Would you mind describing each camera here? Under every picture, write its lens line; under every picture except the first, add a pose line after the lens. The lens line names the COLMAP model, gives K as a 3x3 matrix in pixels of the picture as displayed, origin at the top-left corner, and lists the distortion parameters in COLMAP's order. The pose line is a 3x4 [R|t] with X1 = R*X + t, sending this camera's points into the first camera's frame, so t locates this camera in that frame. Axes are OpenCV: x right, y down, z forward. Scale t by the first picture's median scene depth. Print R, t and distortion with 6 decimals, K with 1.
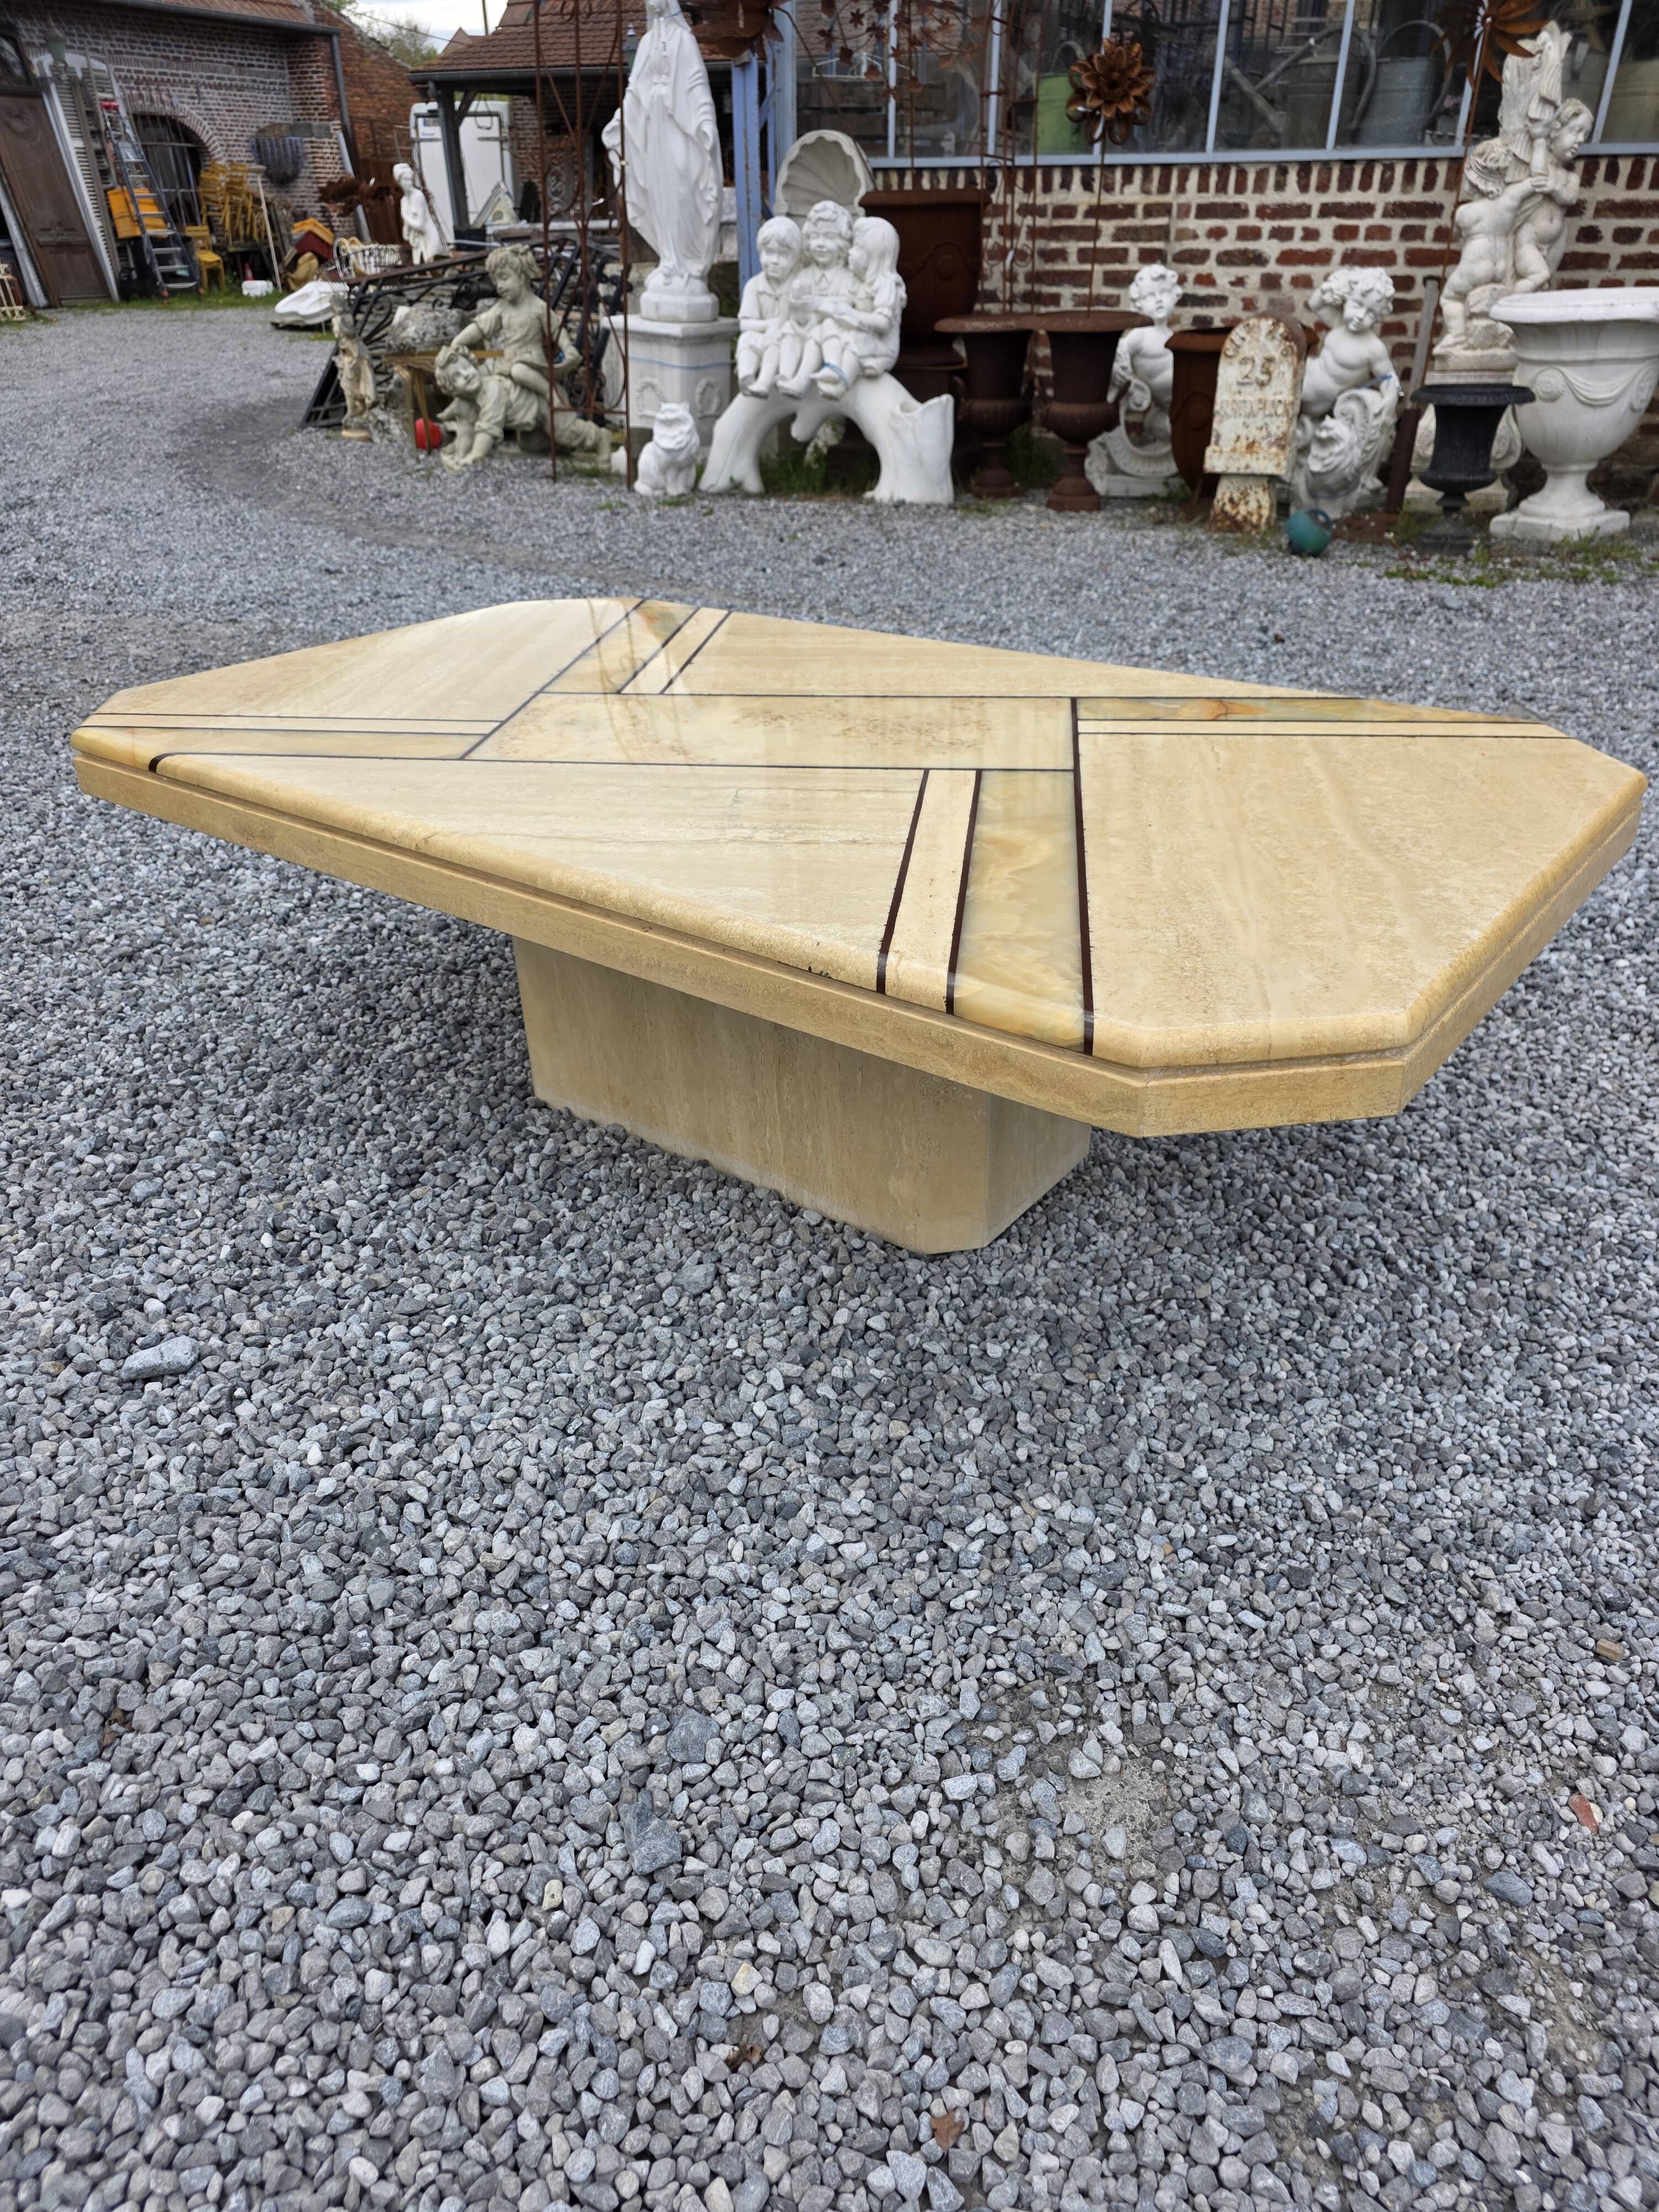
lens RADIAL K [[1511.5, 0, 814.0], [0, 1511.5, 1114.8], [0, 0, 1]] dist [0.042251, -0.031381]
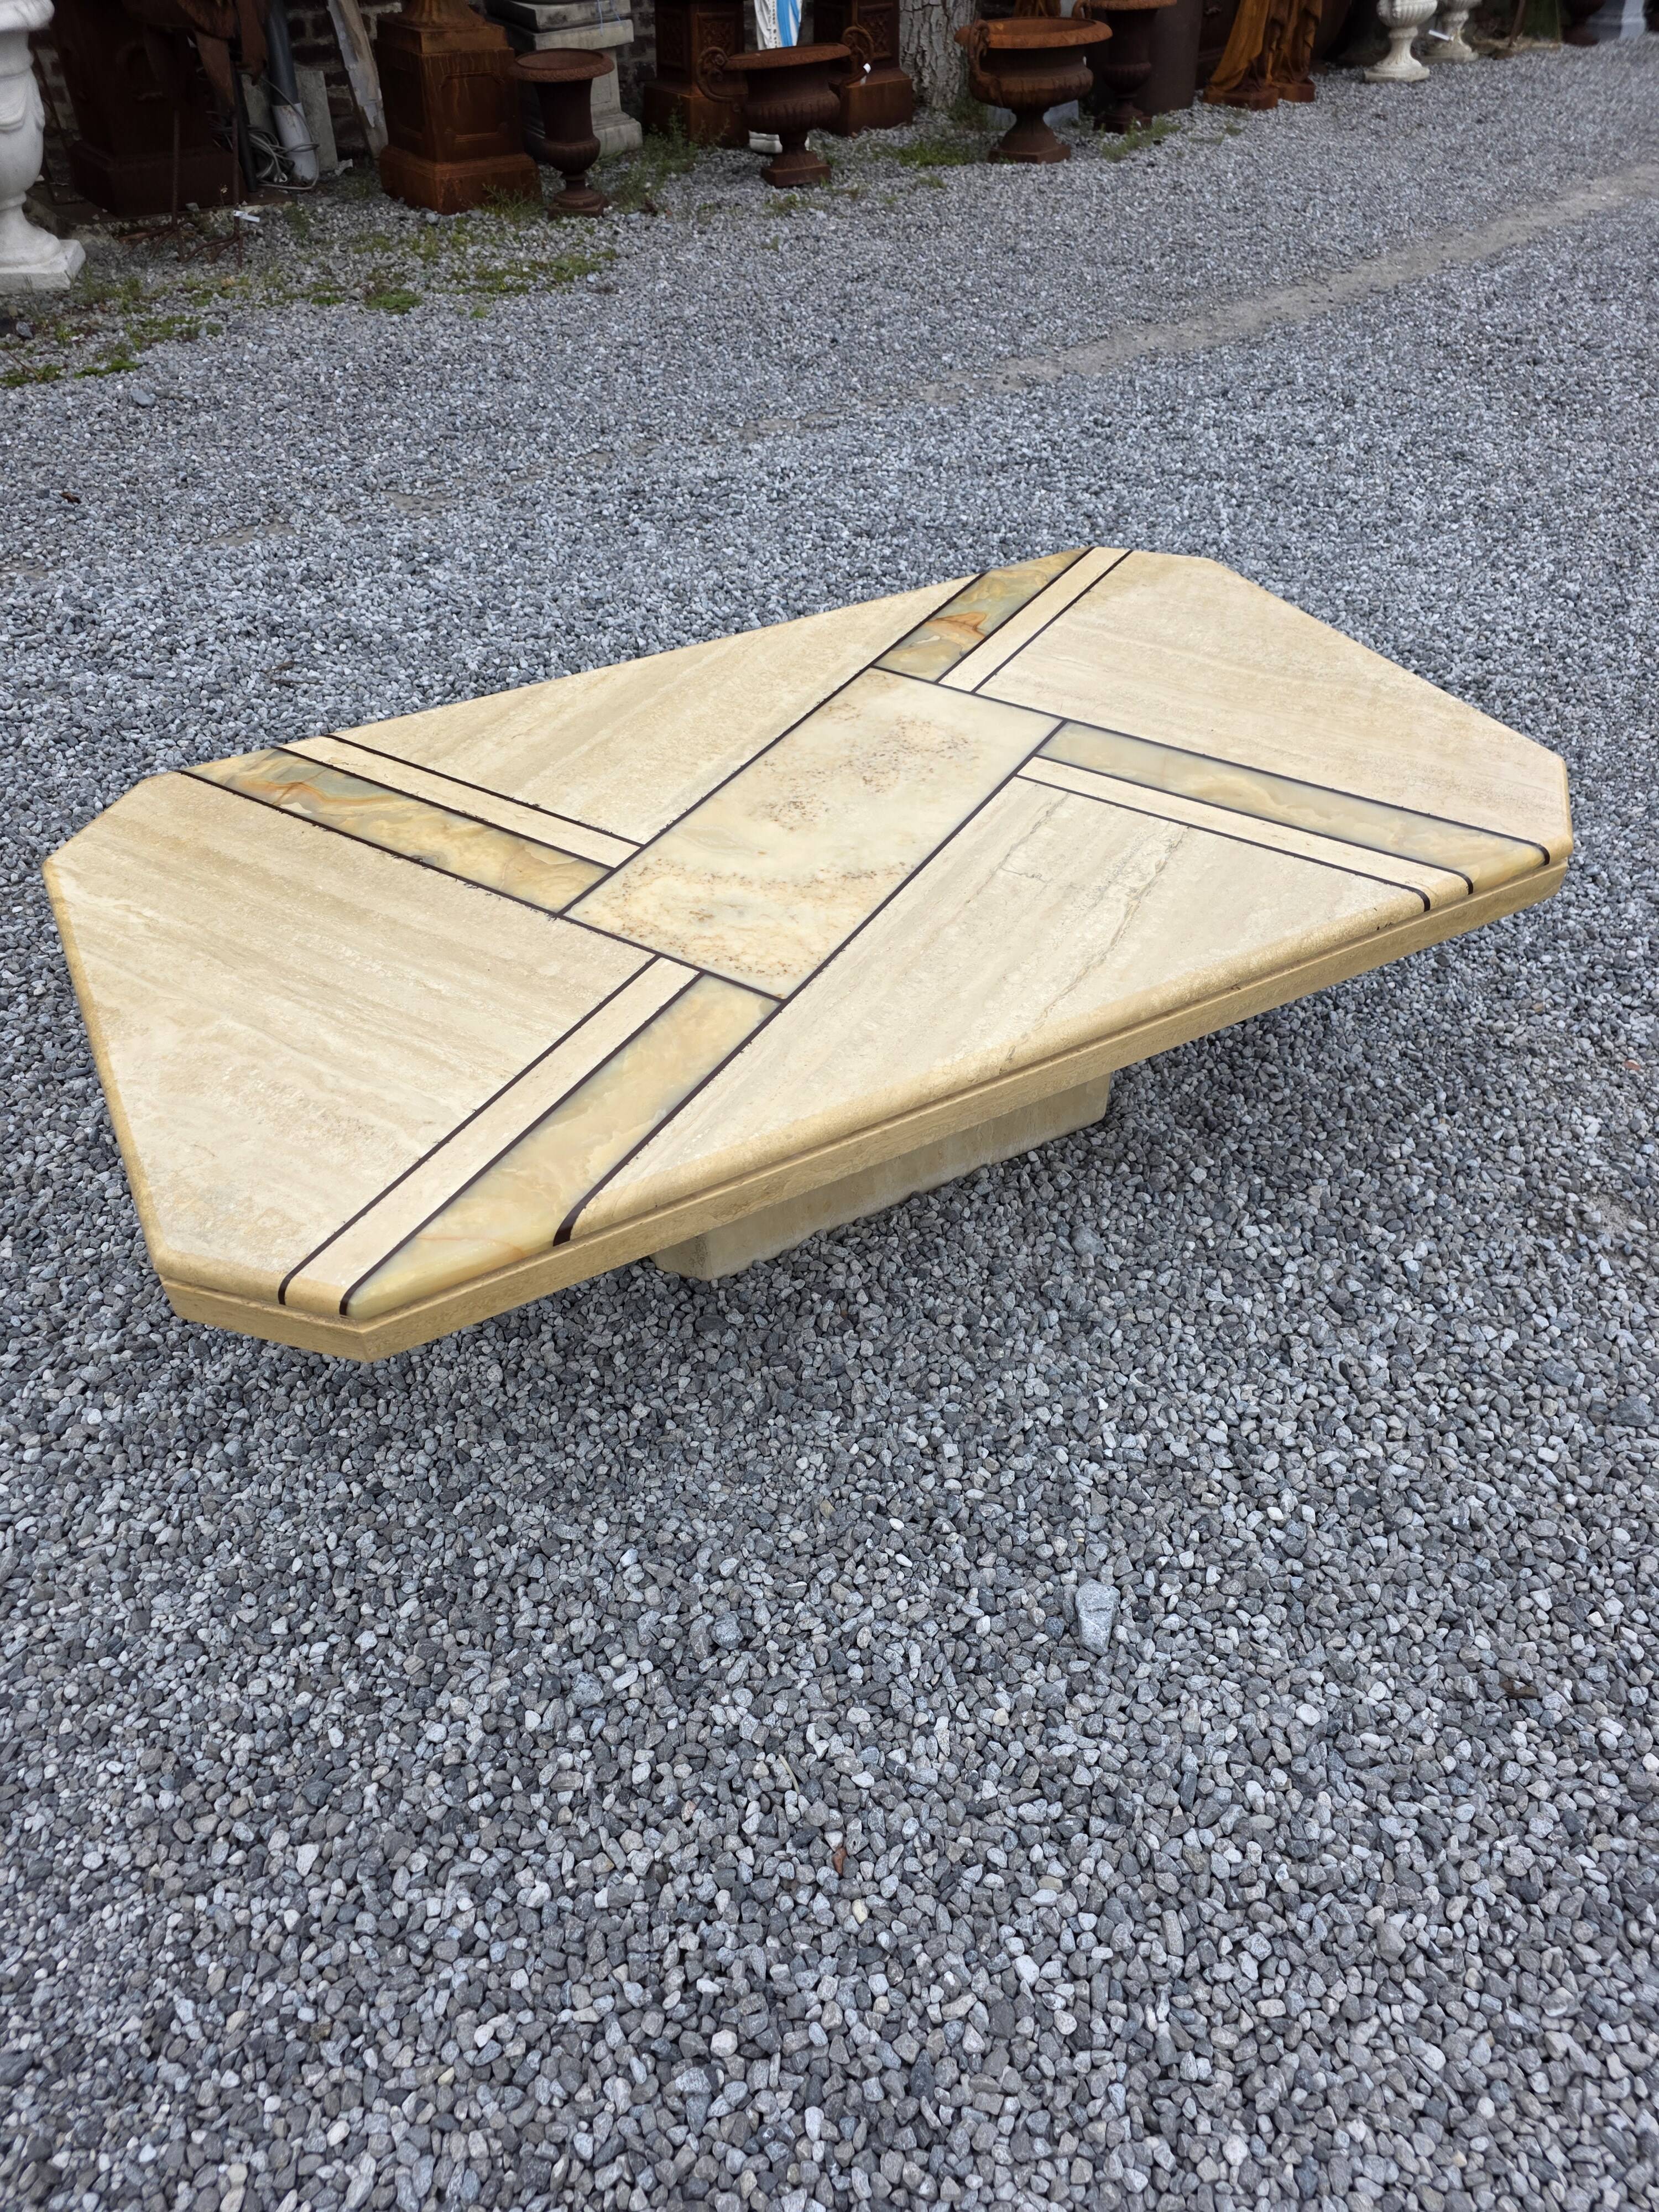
lens RADIAL K [[1512.8, 0, 855.3], [0, 1512.8, 1134.7], [0, 0, 1]] dist [0.056881, -0.044639]
pose [[0.393958, -0.618807, 0.679614, -0.938566], [0.452708, 0.774141, 0.442450, -0.587795], [-0.799908, 0.133360, 0.585117, 0.457150]]
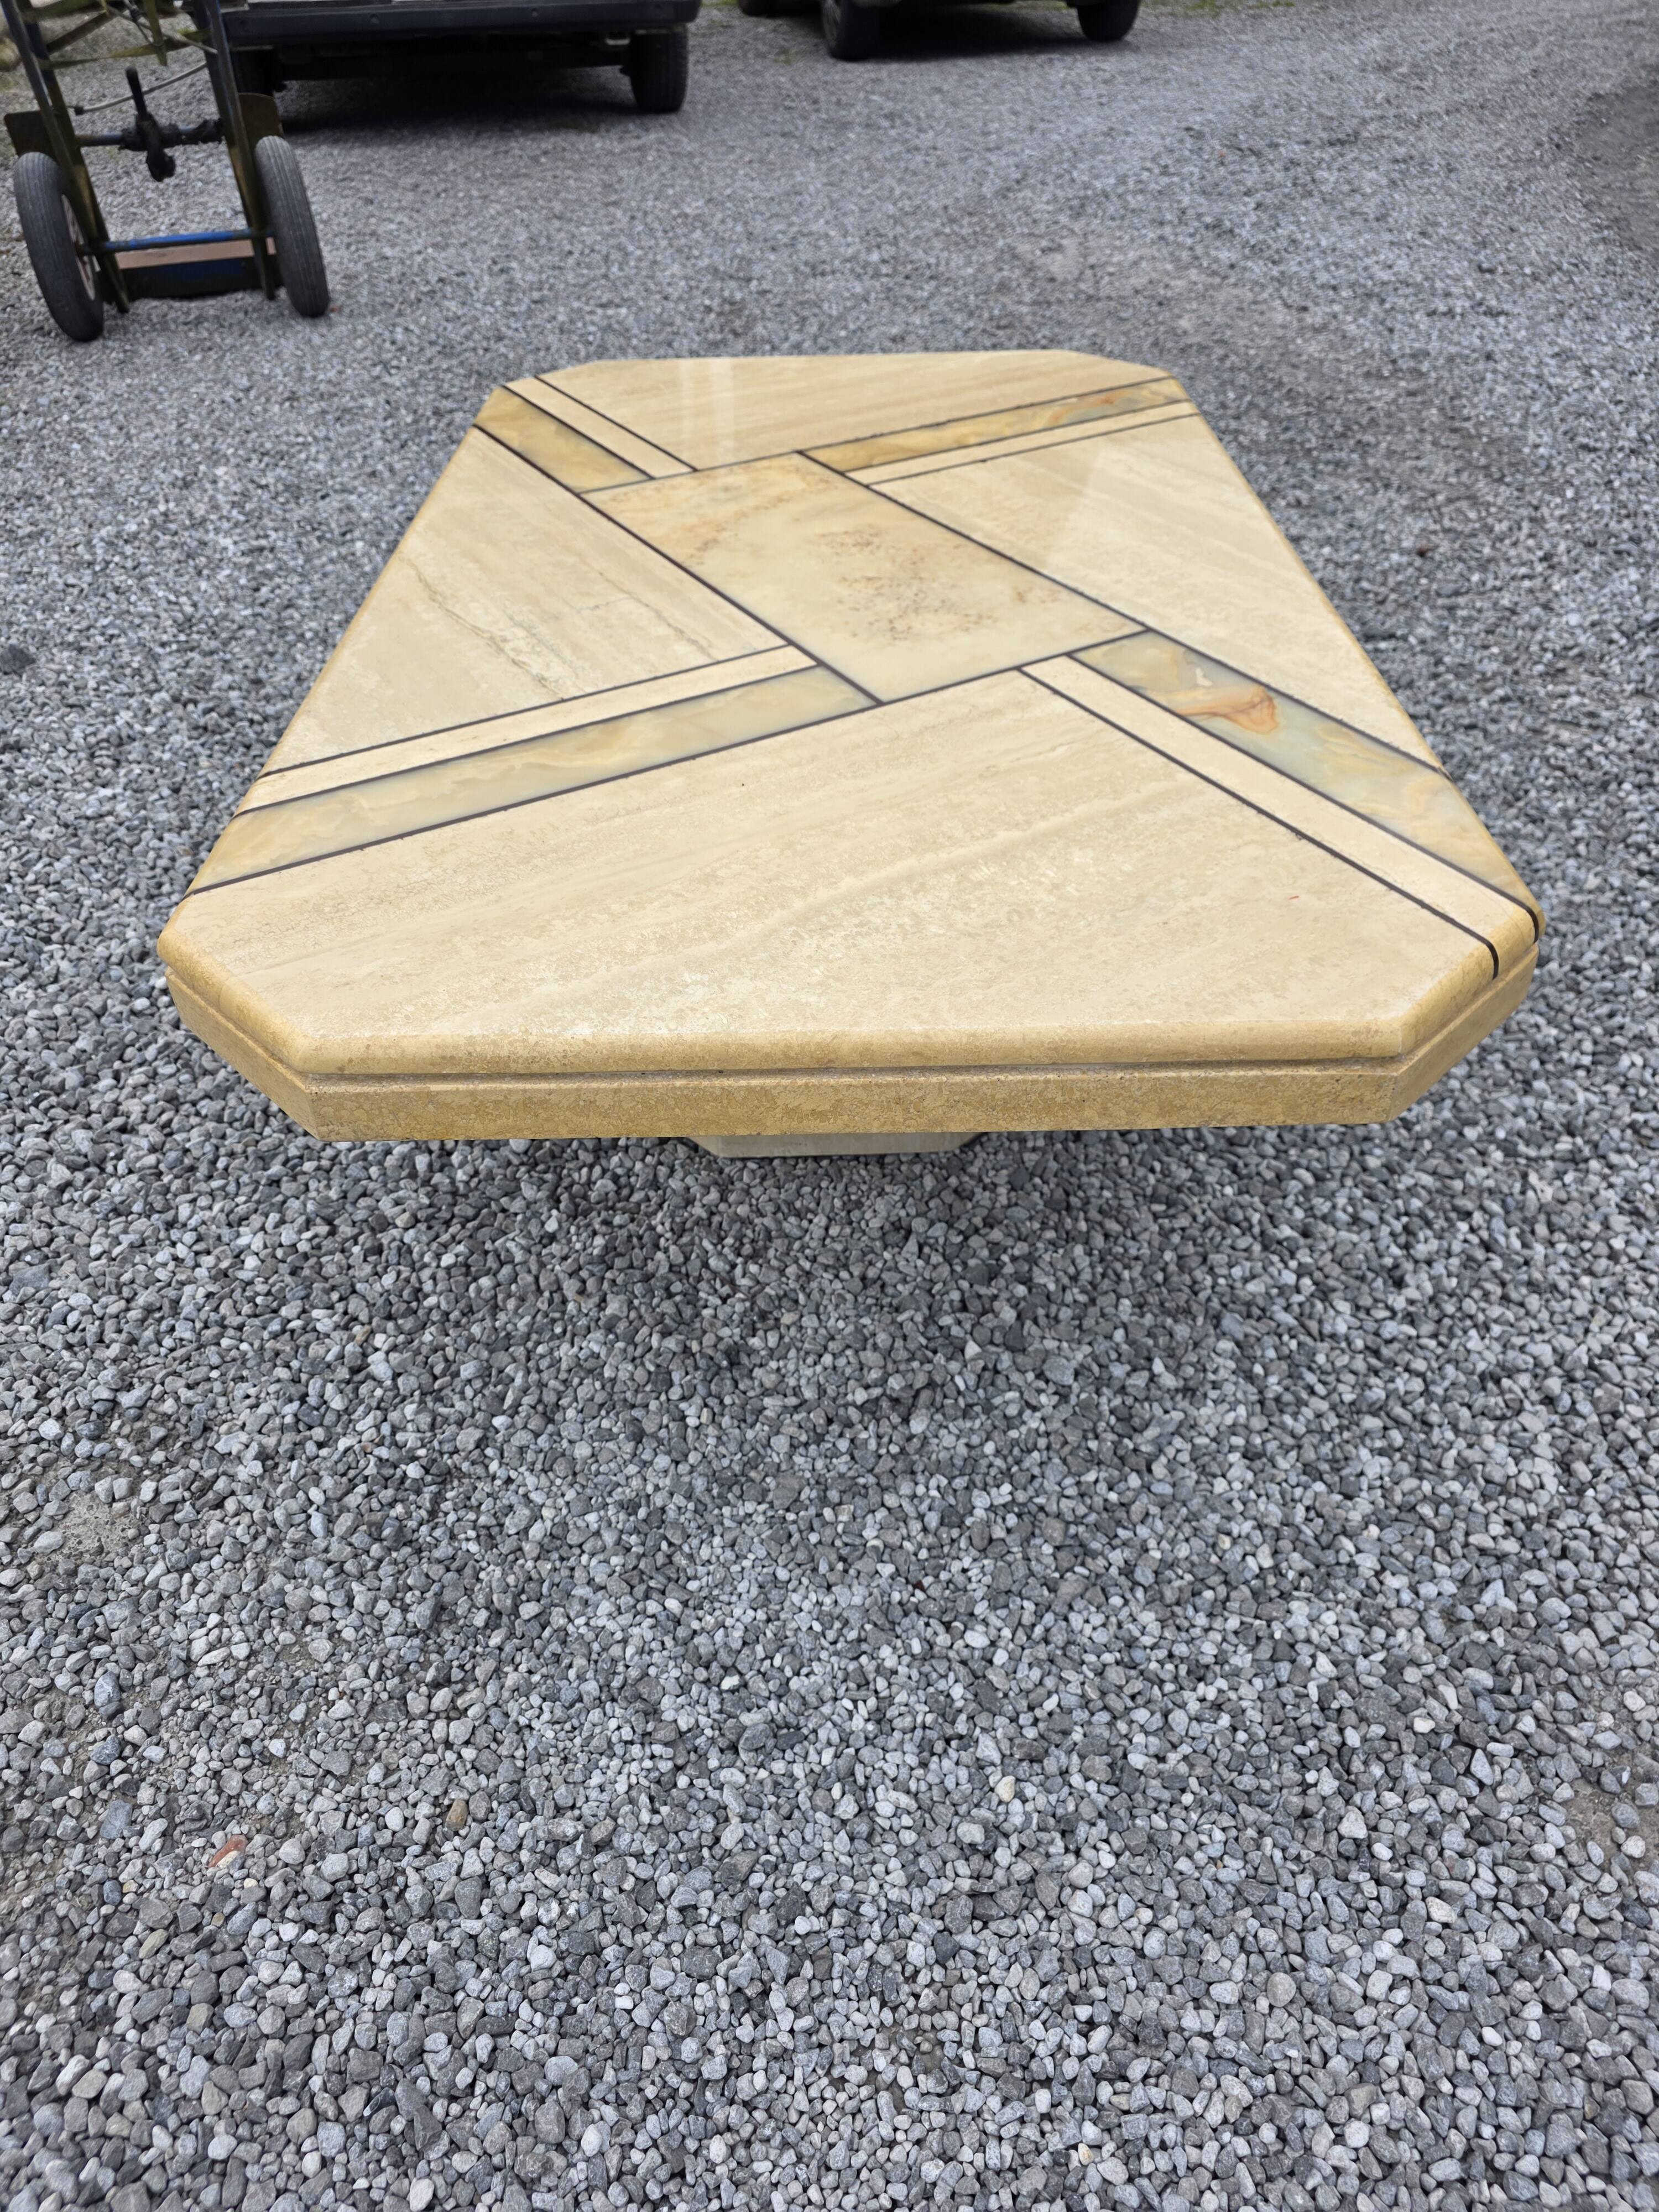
lens RADIAL K [[1506.3, 0, 794.5], [0, 1506.3, 1096.2], [0, 0, 1]] dist [0.048104, -0.040654]
pose [[0.604481, 0.508998, -0.612800, 0.753406], [-0.384936, 0.860113, 0.334709, -0.299150], [0.697443, 0.033564, 0.715853, 0.383145]]
